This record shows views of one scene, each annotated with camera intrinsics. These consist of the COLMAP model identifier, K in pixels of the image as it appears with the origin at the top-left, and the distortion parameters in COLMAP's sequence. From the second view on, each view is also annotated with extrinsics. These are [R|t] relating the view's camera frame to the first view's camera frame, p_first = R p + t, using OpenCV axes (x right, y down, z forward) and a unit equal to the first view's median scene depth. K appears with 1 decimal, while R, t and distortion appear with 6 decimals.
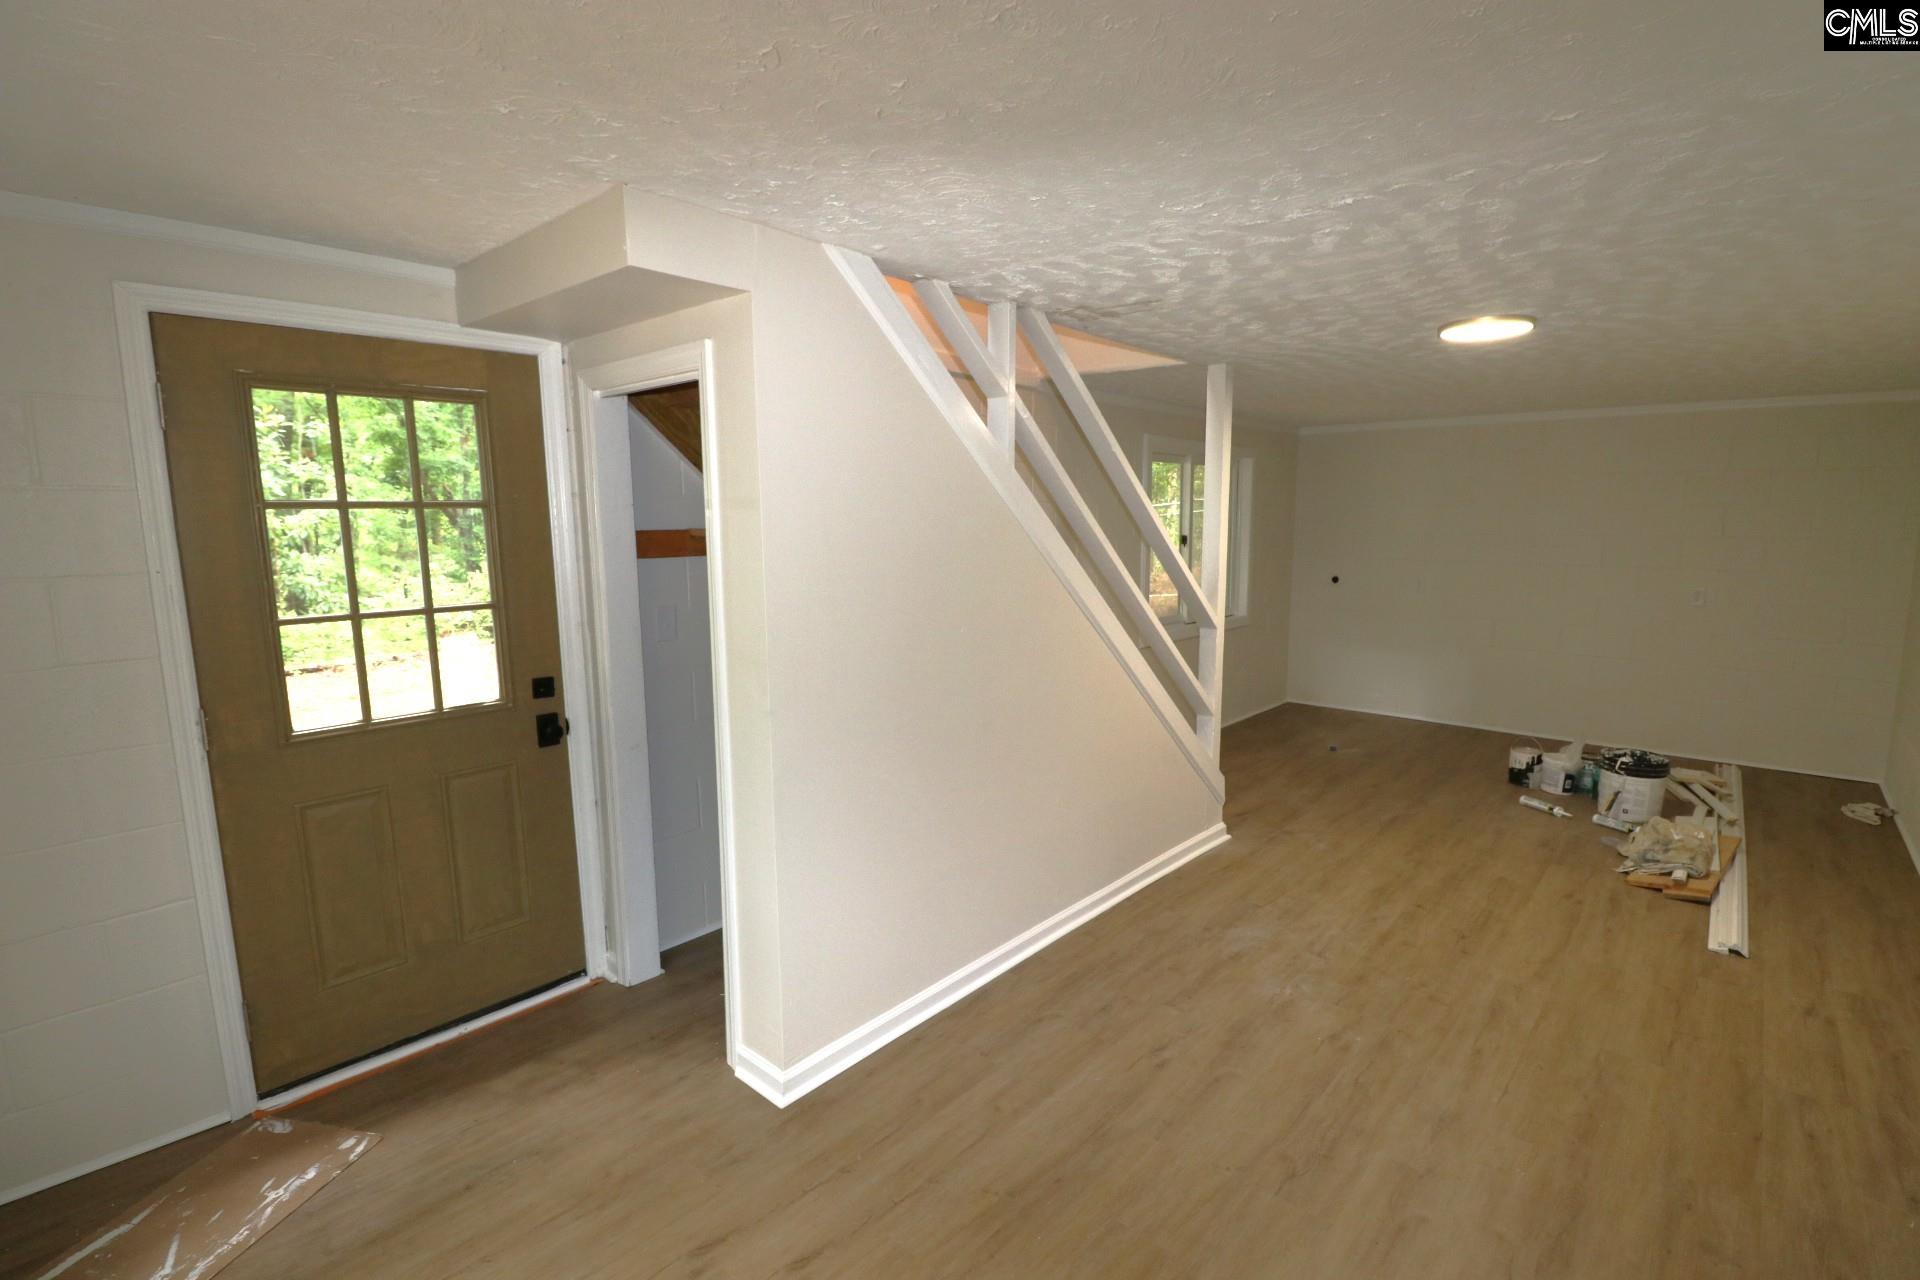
lens RADIAL K [[886.0, 0, 962.6], [0, 886.0, 642.9], [0, 0, 1]] dist [-0.006555, -0.009913]
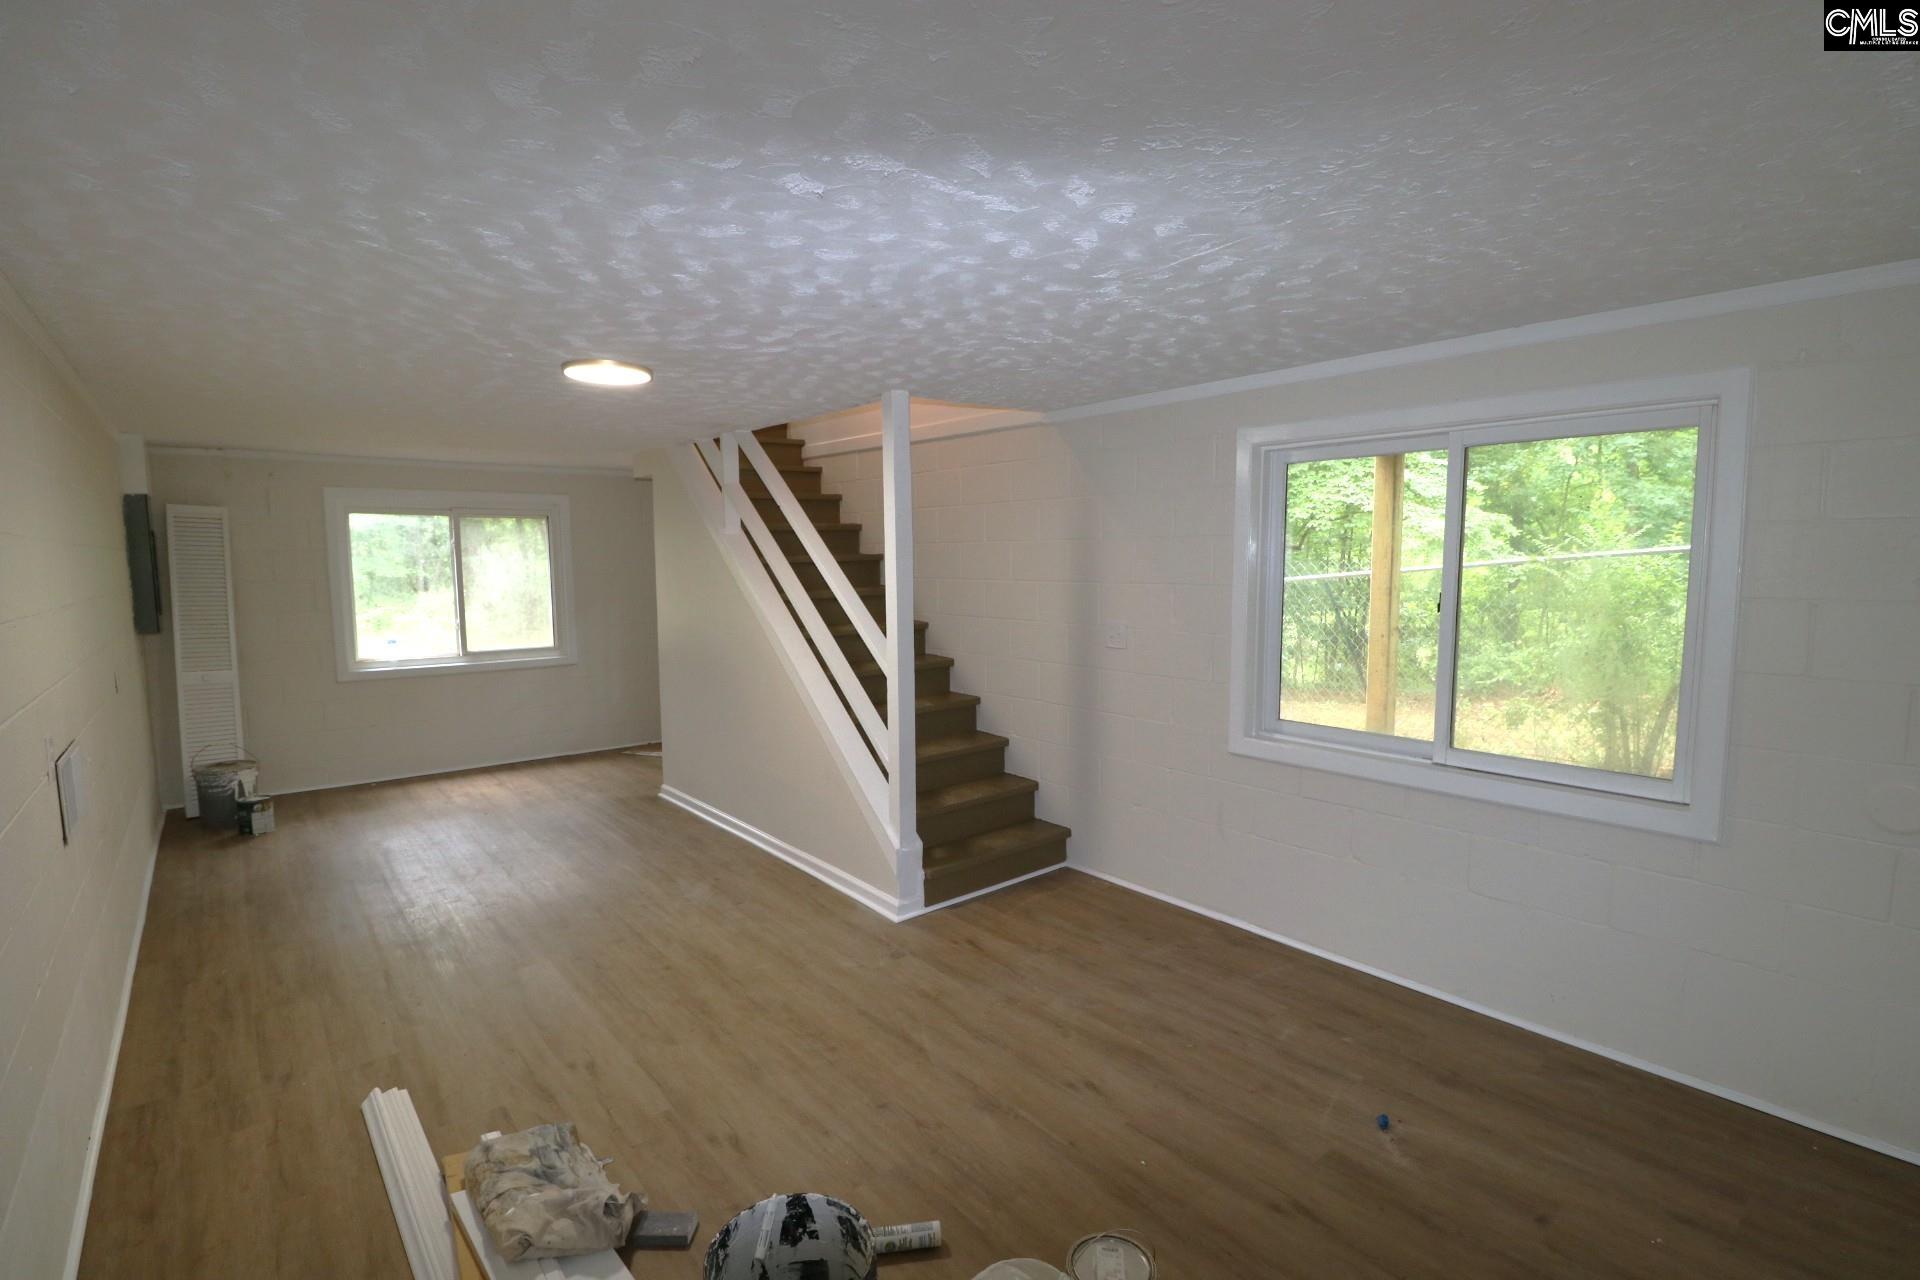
lens RADIAL K [[886.0, 0, 972.3], [0, 886.0, 640.1], [0, 0, 1]] dist [-0.006555, -0.009913]
pose [[-0.130073, 0.101076, -0.986339, 1.322697], [-0.134736, 0.983761, 0.118580, -0.198971], [0.982307, 0.148319, -0.114343, 1.322491]]
